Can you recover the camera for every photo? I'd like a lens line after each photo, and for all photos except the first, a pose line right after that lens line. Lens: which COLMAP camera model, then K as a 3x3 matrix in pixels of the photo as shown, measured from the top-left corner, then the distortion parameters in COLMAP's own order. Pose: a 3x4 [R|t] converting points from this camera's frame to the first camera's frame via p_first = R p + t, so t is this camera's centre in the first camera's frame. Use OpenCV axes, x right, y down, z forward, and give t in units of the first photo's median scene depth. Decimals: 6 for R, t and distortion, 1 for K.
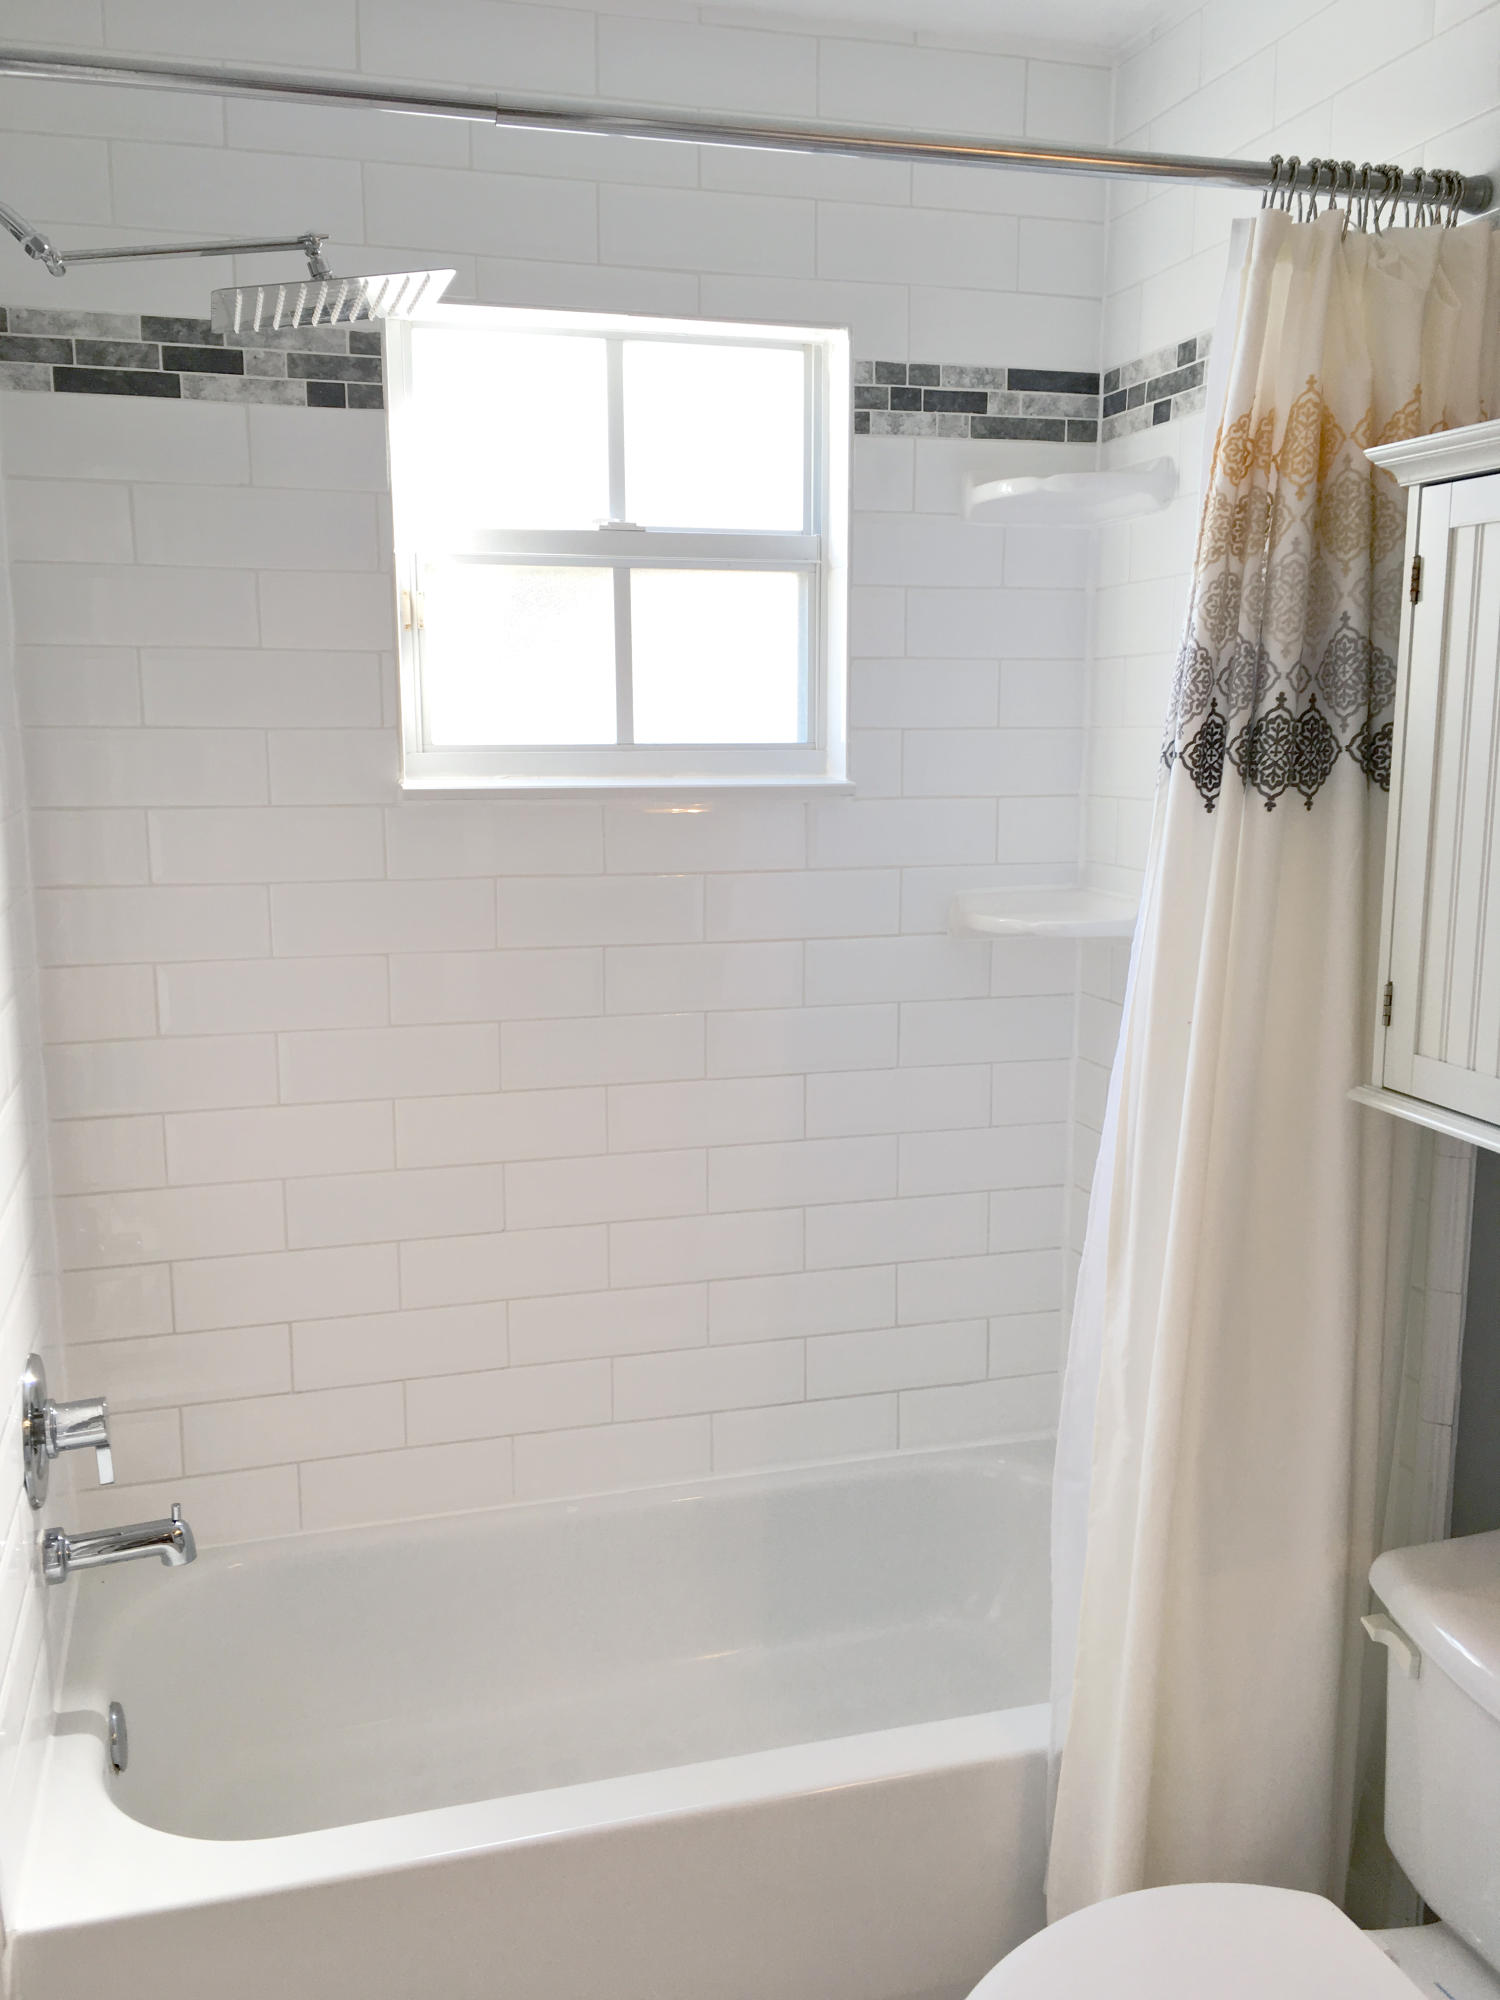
lens RADIAL K [[1723.5, 0, 749.5], [0, 1723.5, 1000.2], [0, 0, 1]] dist [0.054945, -0.030671]
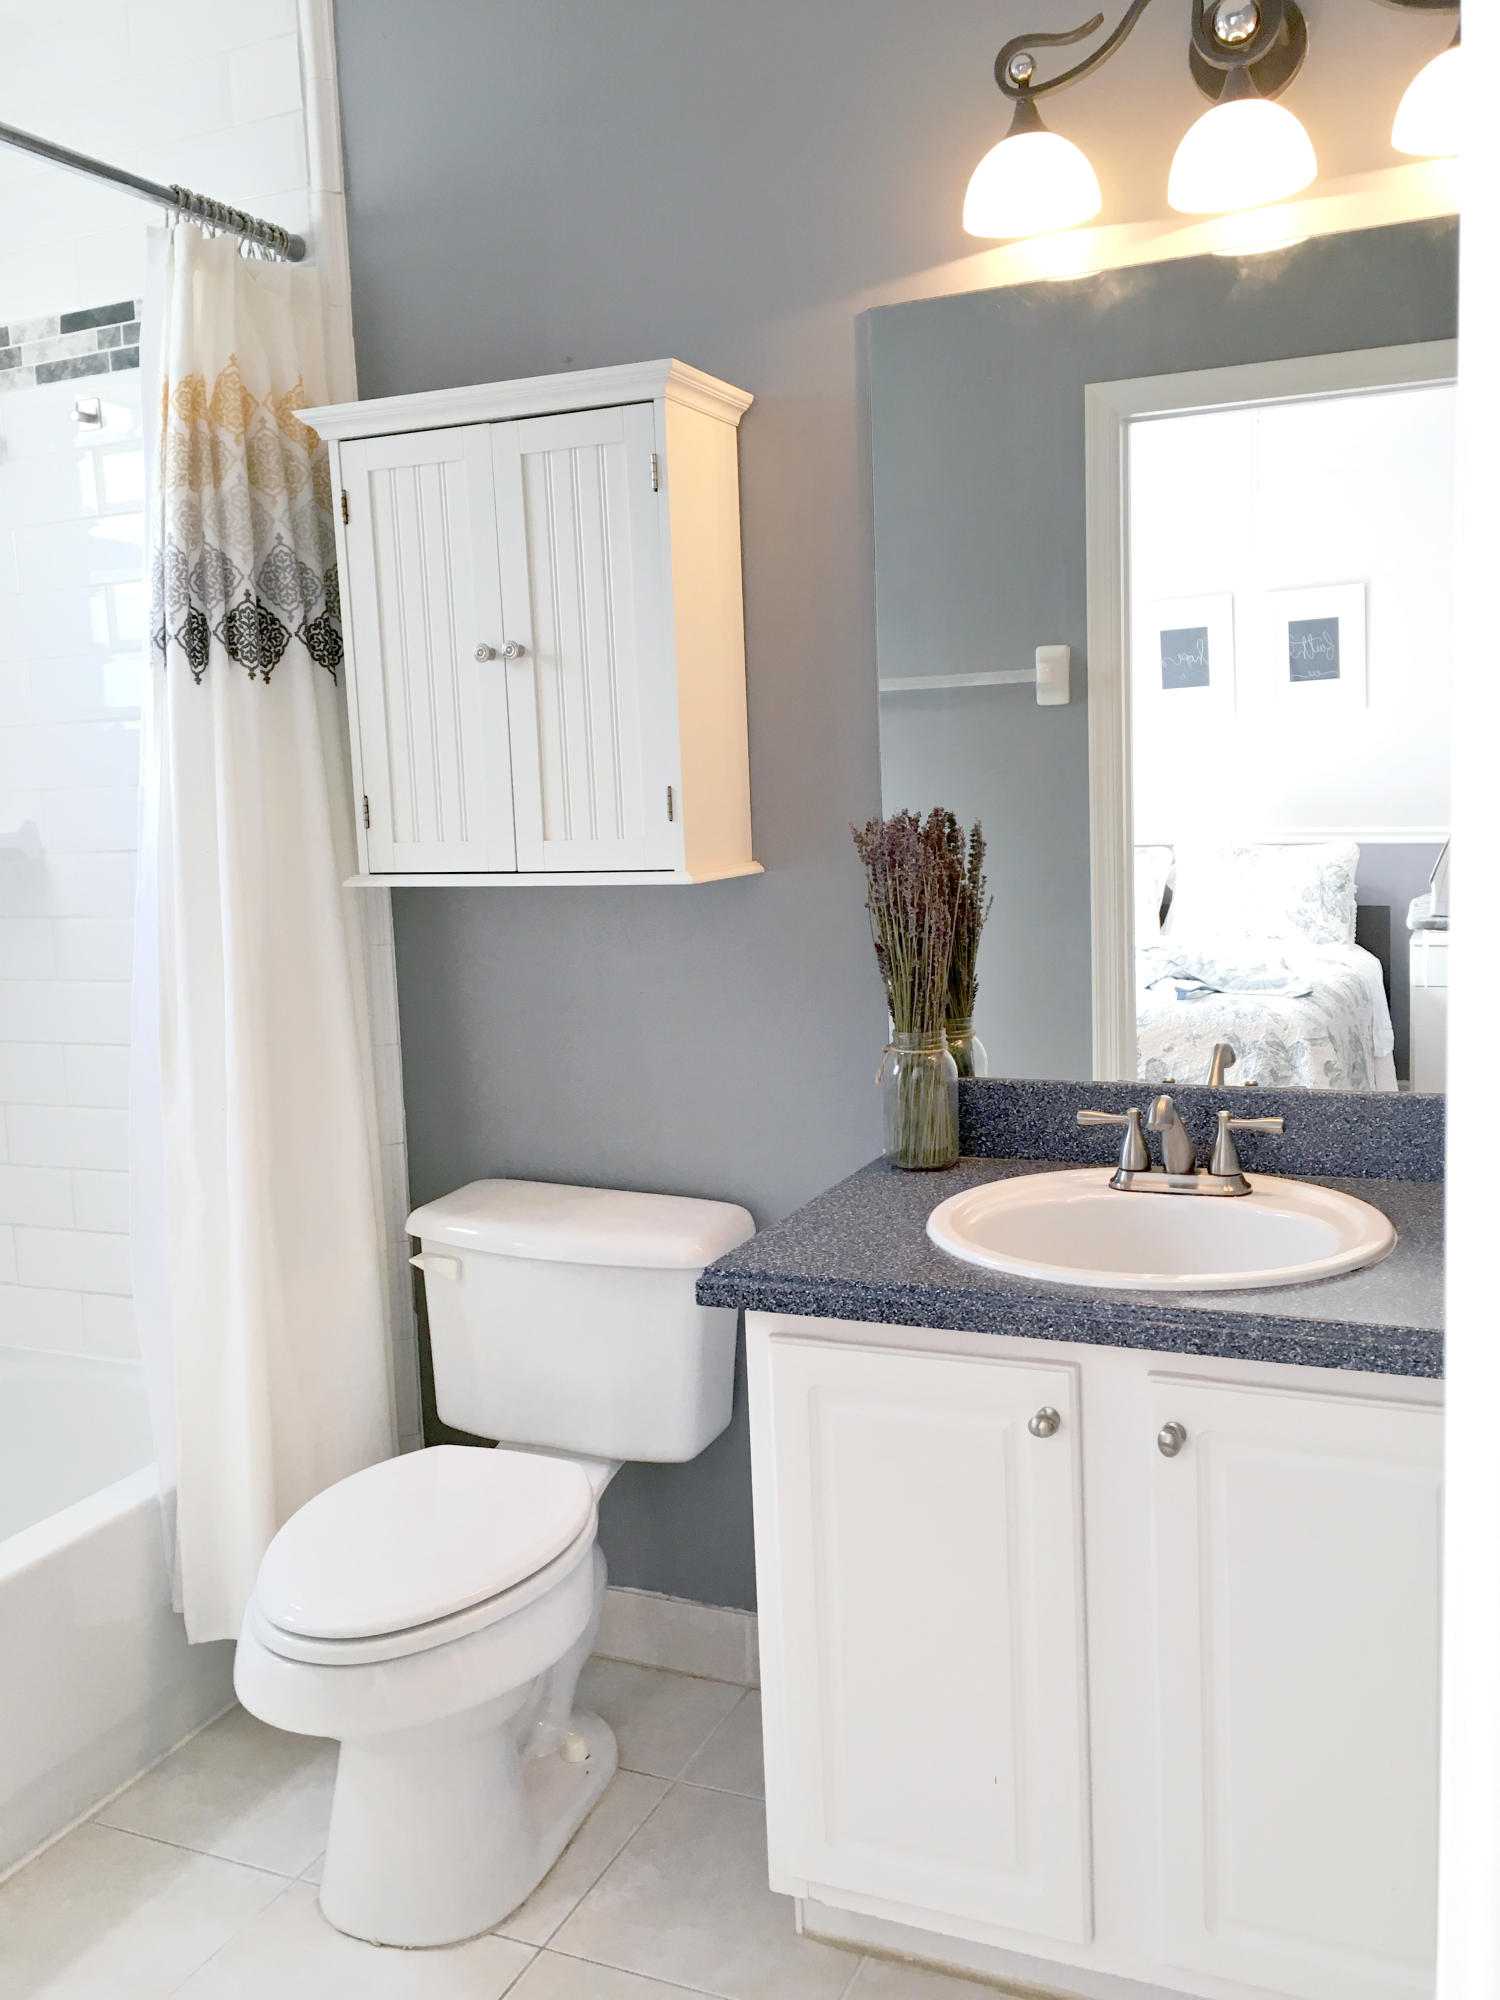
lens RADIAL K [[1723.5, 0, 750.0], [0, 1723.5, 998.7], [0, 0, 1]] dist [0.054945, -0.030671]
pose [[0.645927, -0.116366, 0.754478, -0.479306], [0.164603, 0.986296, 0.011200, 0.178229], [-0.745442, 0.116955, 0.656230, -0.118522]]
